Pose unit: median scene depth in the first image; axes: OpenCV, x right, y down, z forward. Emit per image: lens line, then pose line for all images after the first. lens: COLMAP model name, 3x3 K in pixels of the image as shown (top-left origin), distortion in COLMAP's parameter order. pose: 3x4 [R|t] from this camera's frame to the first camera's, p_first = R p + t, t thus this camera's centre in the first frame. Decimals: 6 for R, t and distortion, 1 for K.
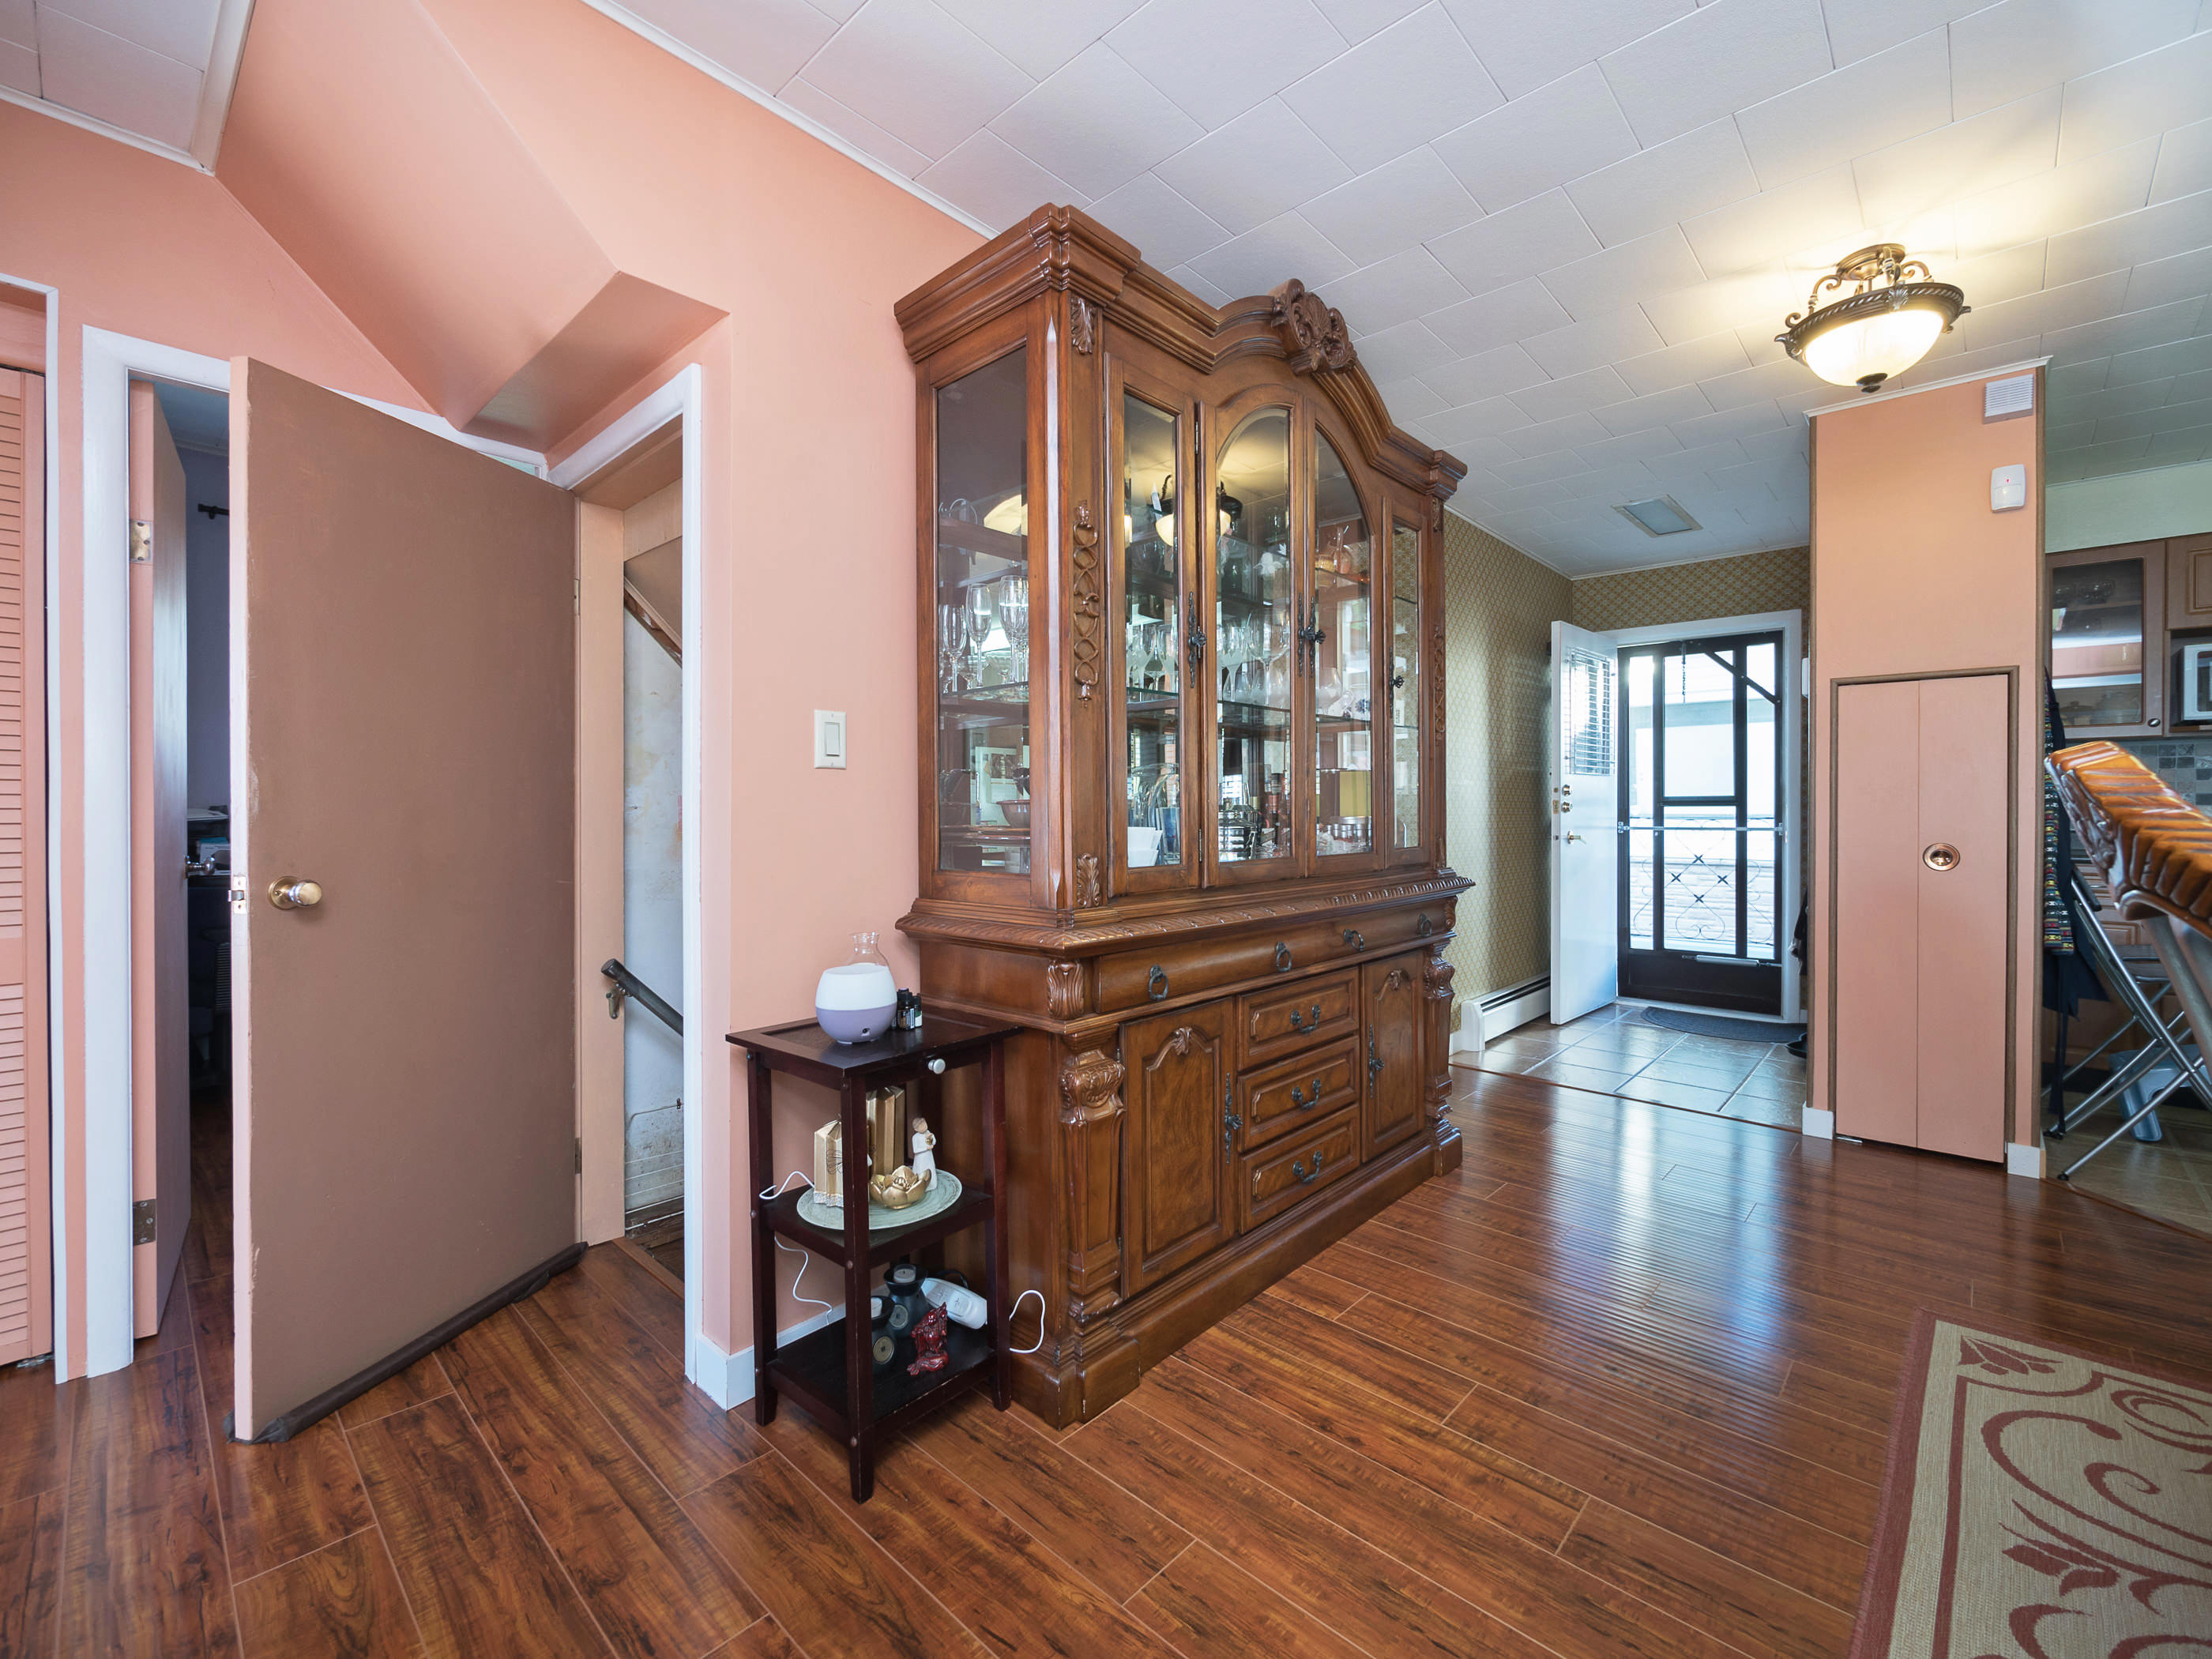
lens RADIAL K [[950.4, 0, 1115.6], [0, 950.4, 823.0], [0, 0, 1]] dist [-0.003938, 0.000432]
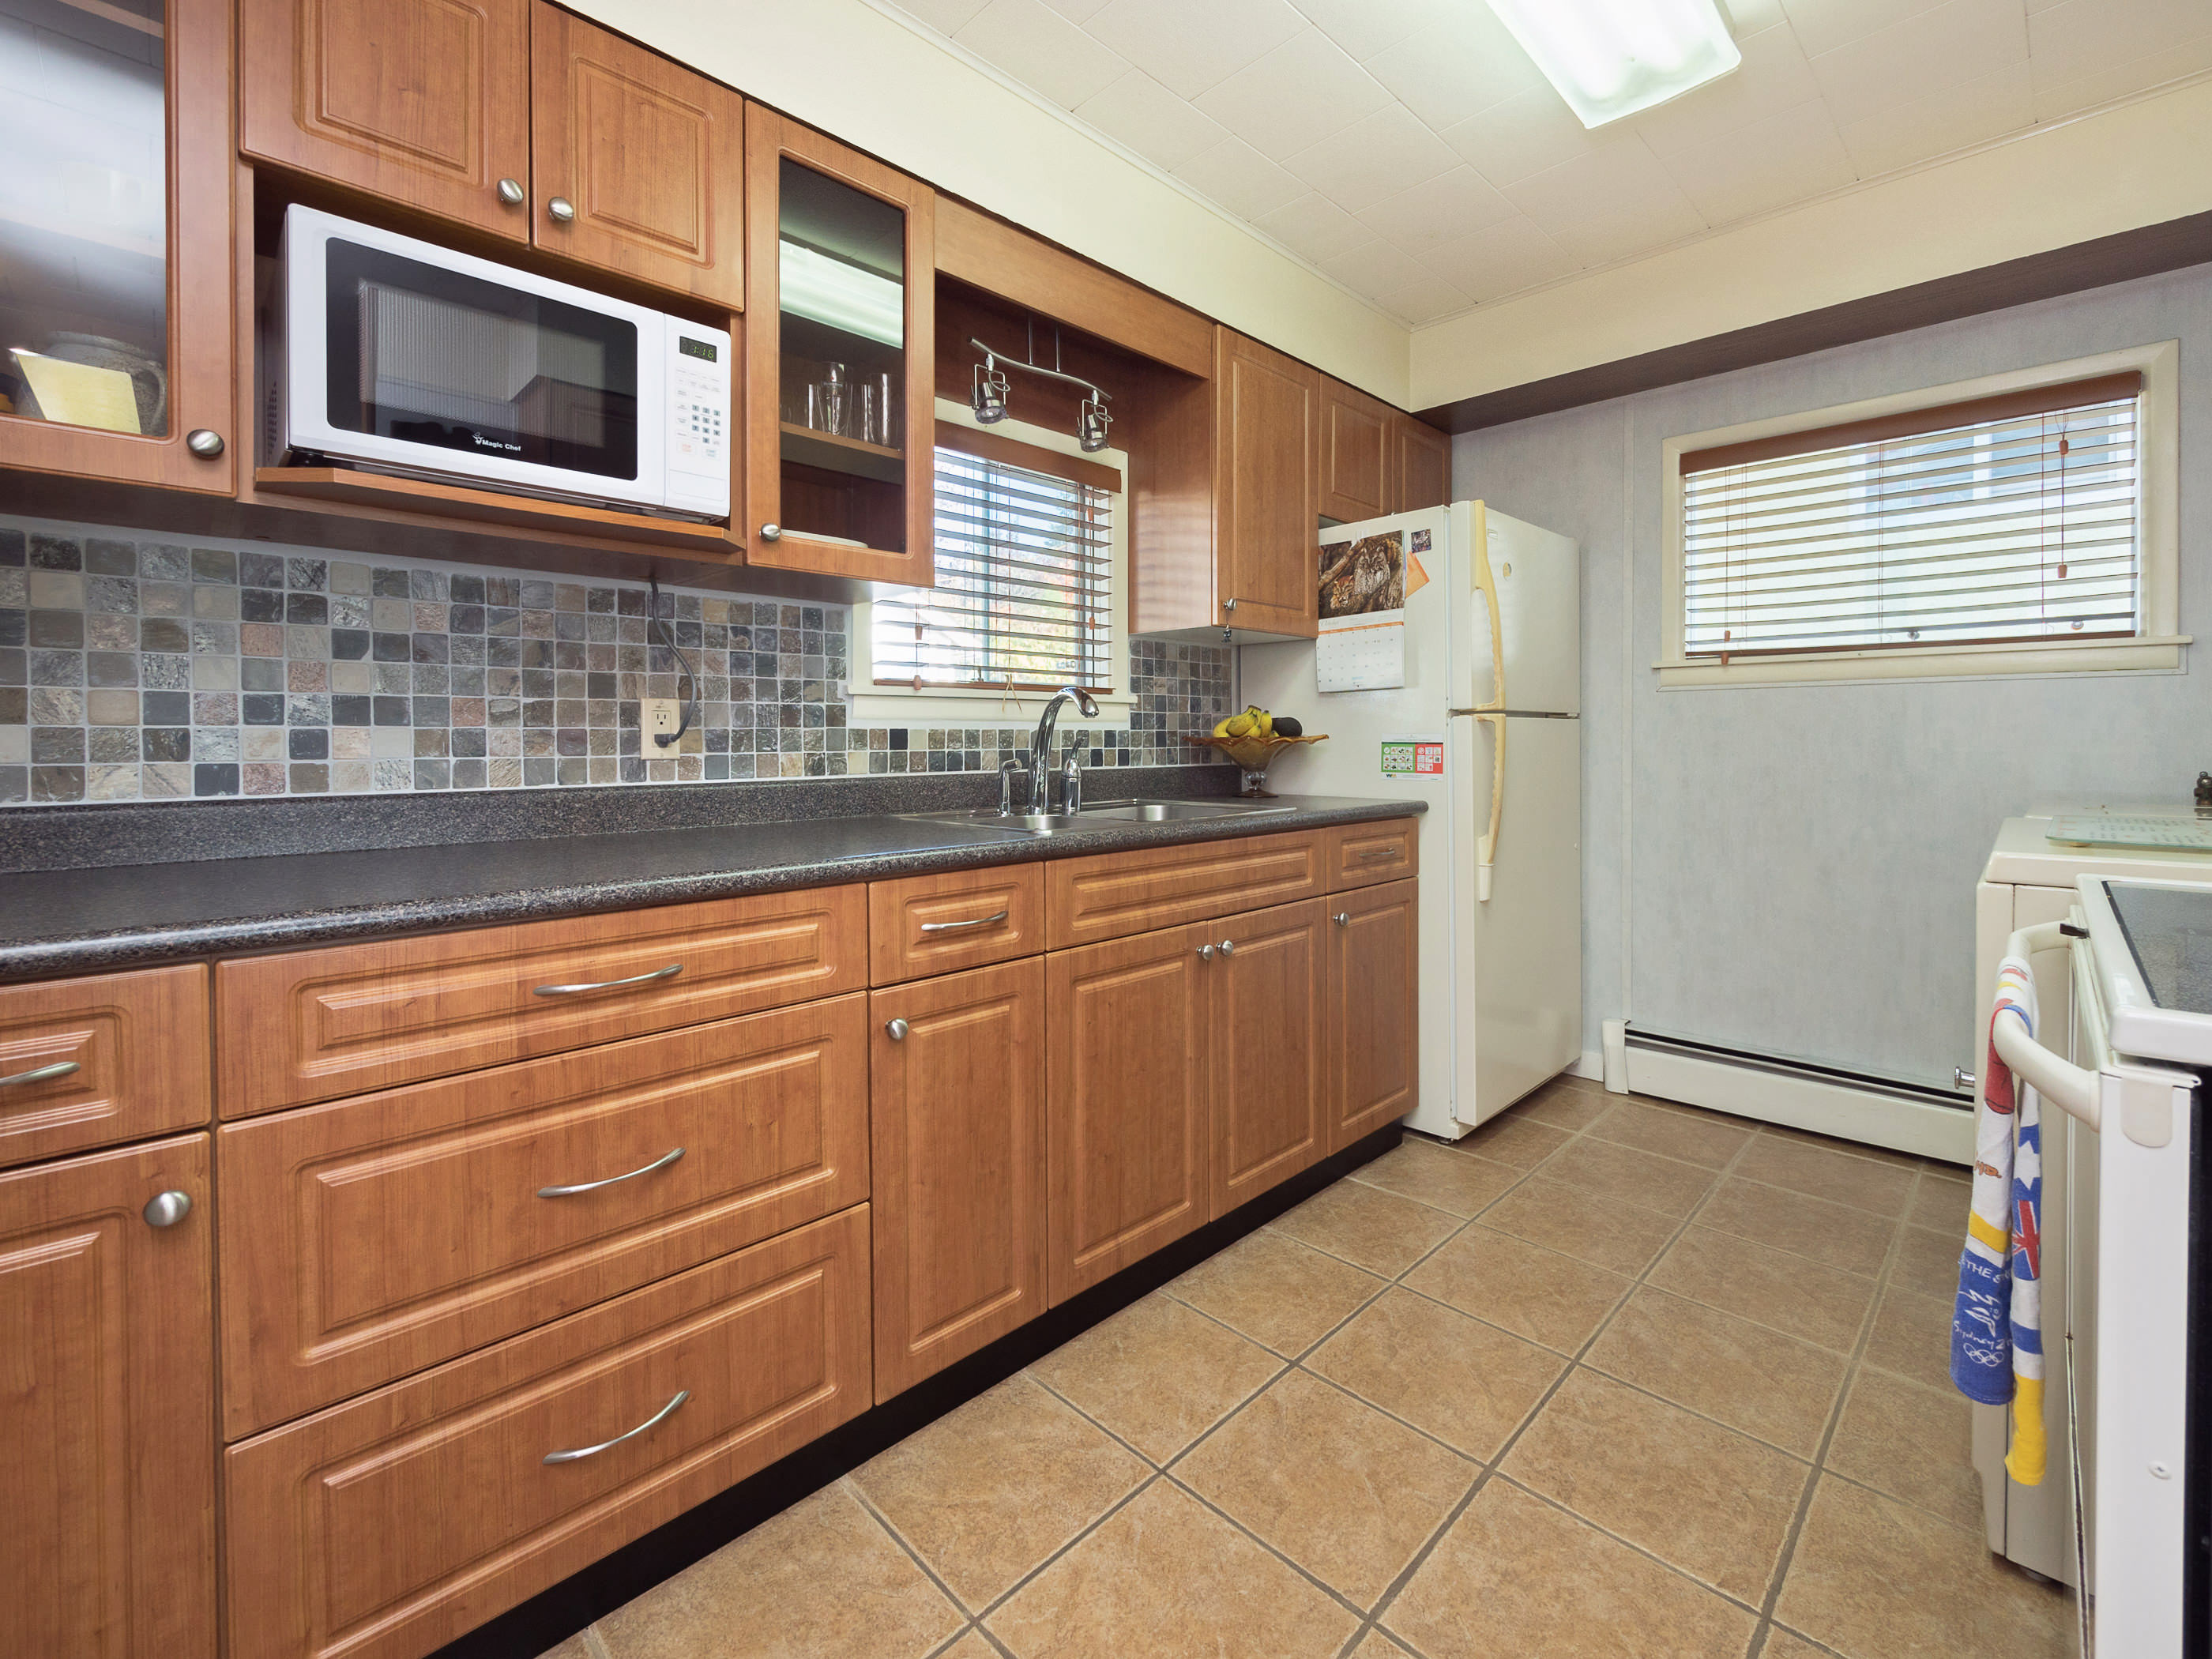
lens RADIAL K [[950.8, 0, 1101.0], [0, 950.8, 747.8], [0, 0, 1]] dist [-0.002887, -0.000130]
pose [[0.044298, -0.006225, 0.998999, 0.930054], [0.016276, 0.999852, 0.005508, -0.008581], [-0.998886, 0.016016, 0.044392, 0.810445]]
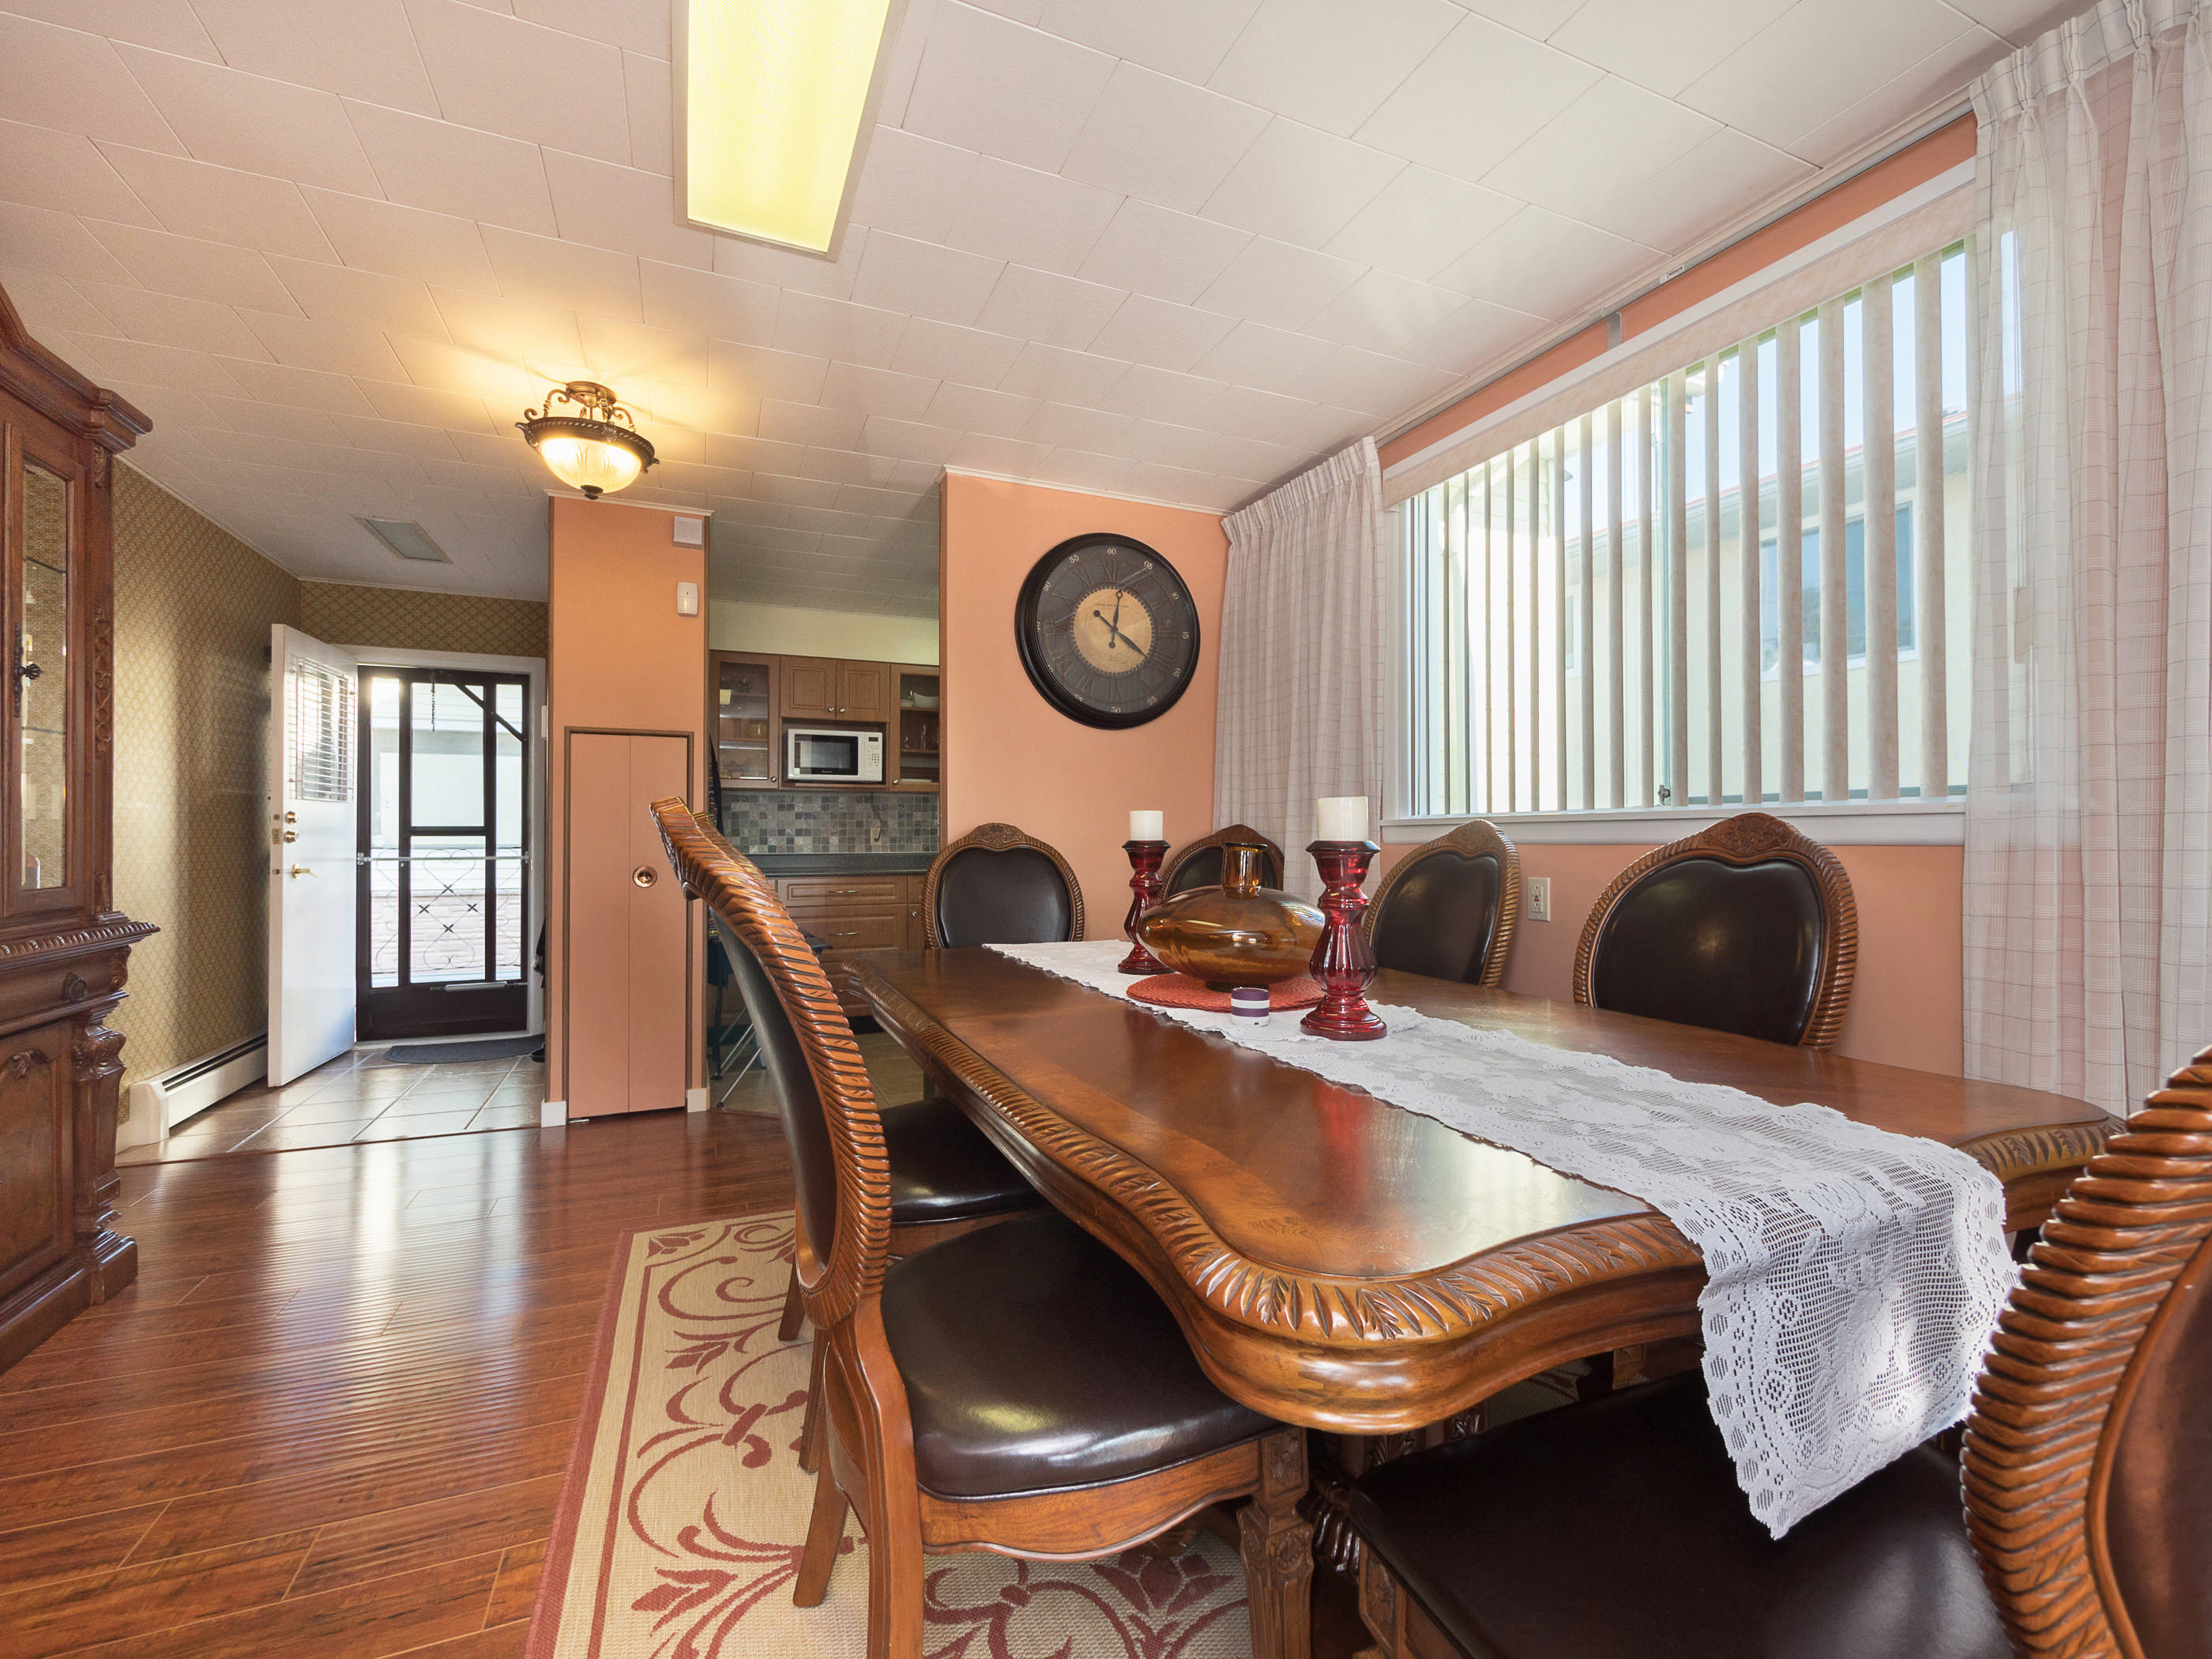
lens RADIAL K [[950.4, 0, 1115.6], [0, 950.4, 823.0], [0, 0, 1]] dist [-0.003938, 0.000432]
pose [[0.398475, 0.015843, 0.917042, -0.036897], [0.013671, 0.999637, -0.023210, 0.002106], [-0.917077, 0.021785, 0.398114, -0.071501]]
